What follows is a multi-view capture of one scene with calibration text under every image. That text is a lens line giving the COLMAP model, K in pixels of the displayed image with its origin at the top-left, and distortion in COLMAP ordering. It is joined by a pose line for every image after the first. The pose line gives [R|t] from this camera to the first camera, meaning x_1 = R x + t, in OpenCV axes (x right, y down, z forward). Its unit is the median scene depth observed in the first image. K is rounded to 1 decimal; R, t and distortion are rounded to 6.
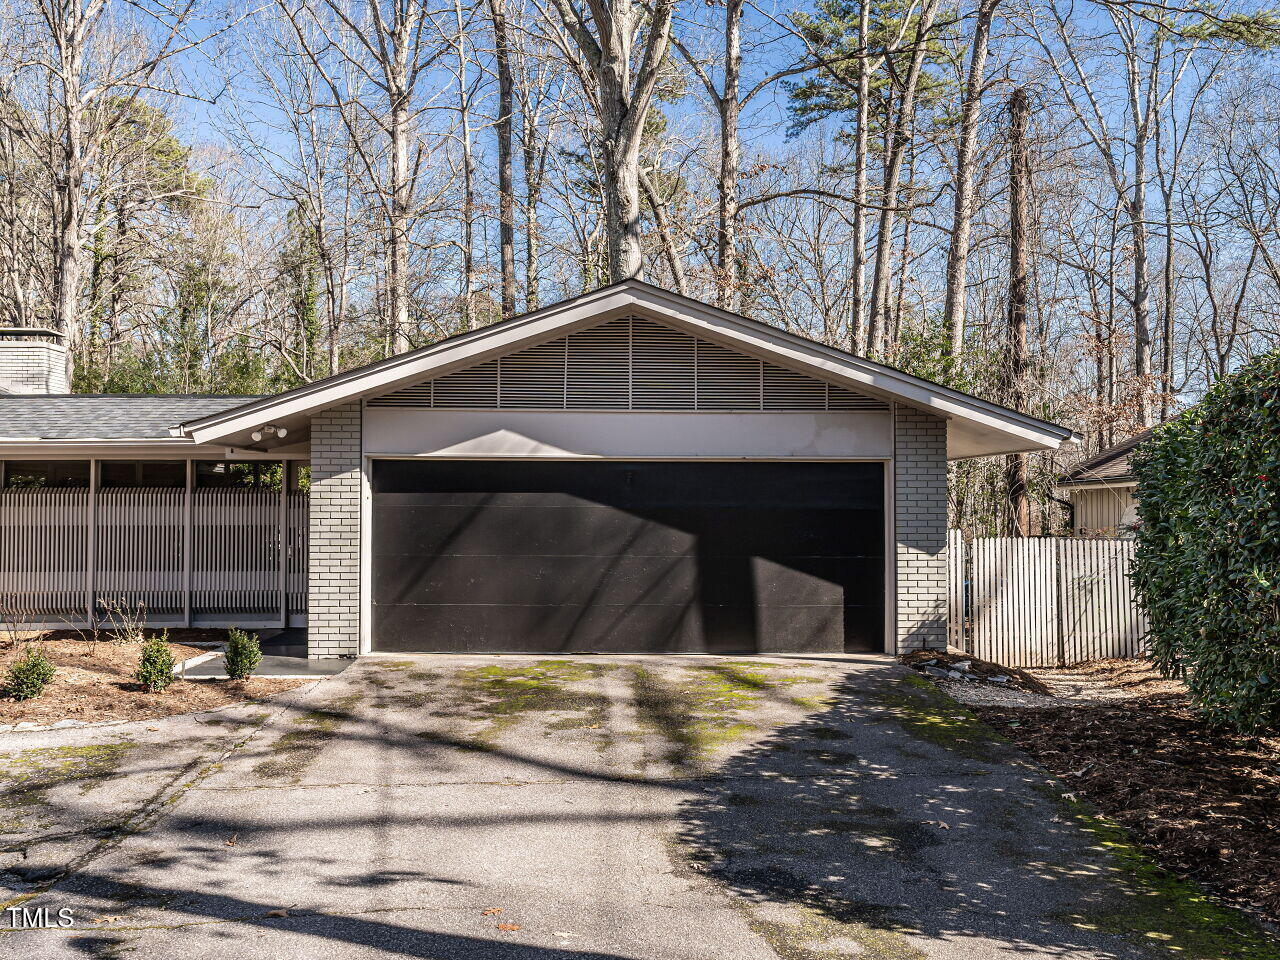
lens RADIAL K [[1052.5, 0, 640.0], [0, 1052.5, 480.0], [0, 0, 1]] dist [-0.009090, 0.008787]
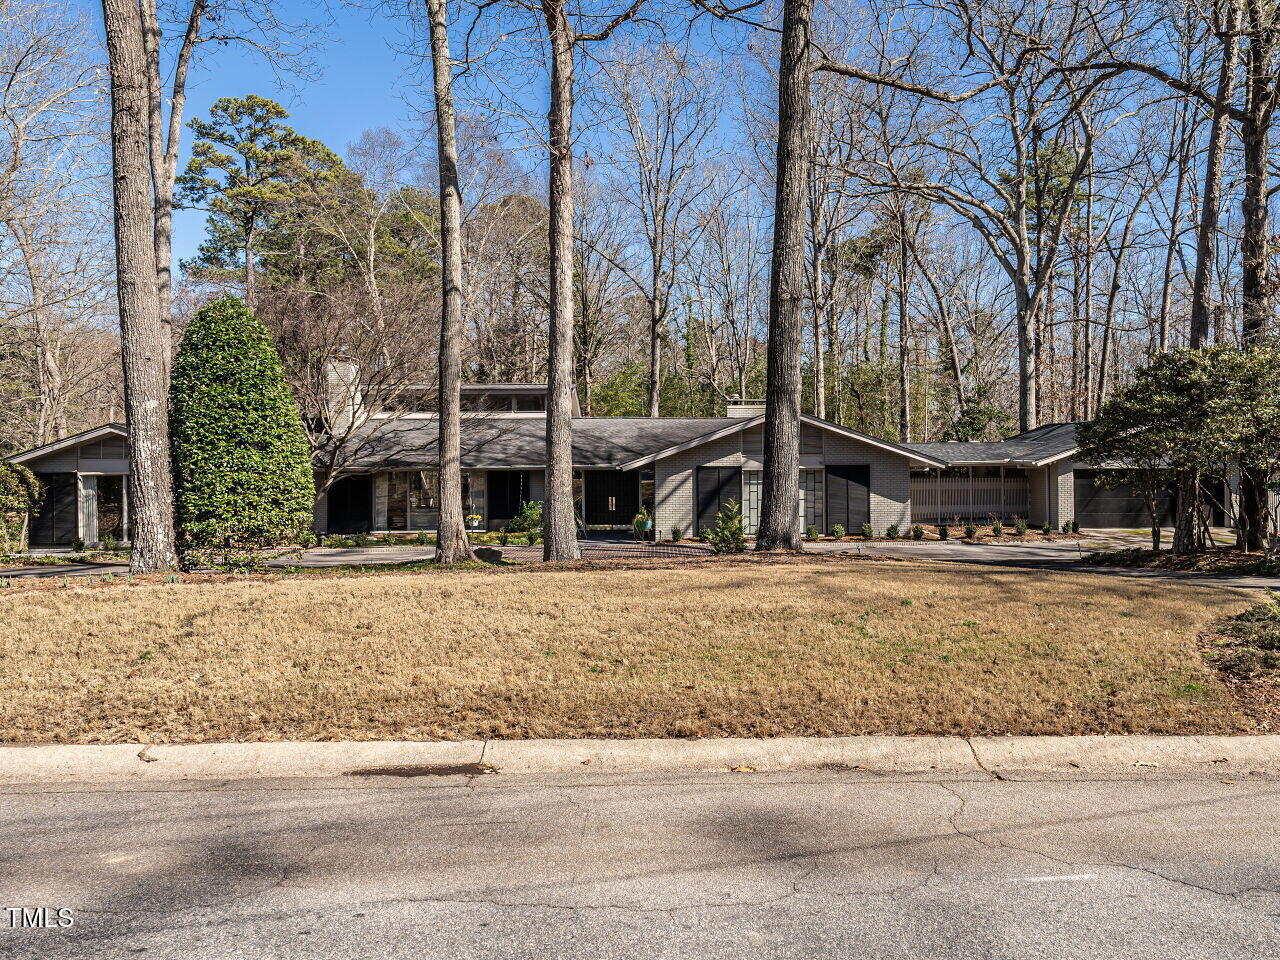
lens RADIAL K [[1017.5, 0, 665.3], [0, 1017.5, 461.6], [0, 0, 1]] dist [0.000913, -0.000174]
pose [[0.998232, -0.007441, 0.058972, -0.910329], [0.005375, 0.999369, 0.035119, -0.086747], [-0.059196, -0.034740, 0.997642, -1.111967]]
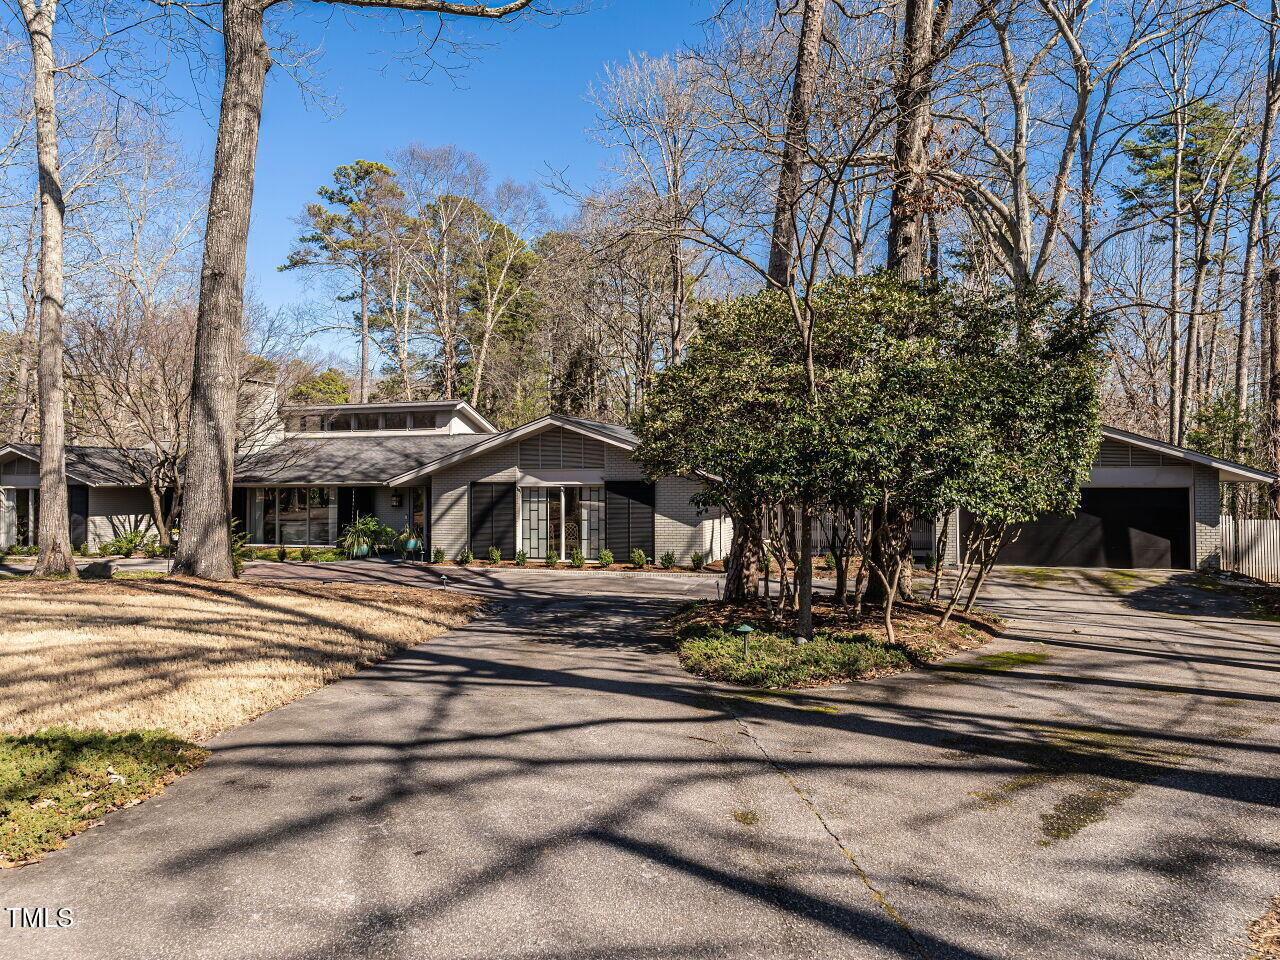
lens RADIAL K [[934.3, 0, 643.8], [0, 934.3, 461.2], [0, 0, 1]] dist [0.003991, 0.005319]
pose [[0.951472, -0.013395, -0.307444, -0.154206], [0.014867, 0.999886, 0.002446, -0.054035], [0.307376, -0.006898, 0.951563, -0.742303]]
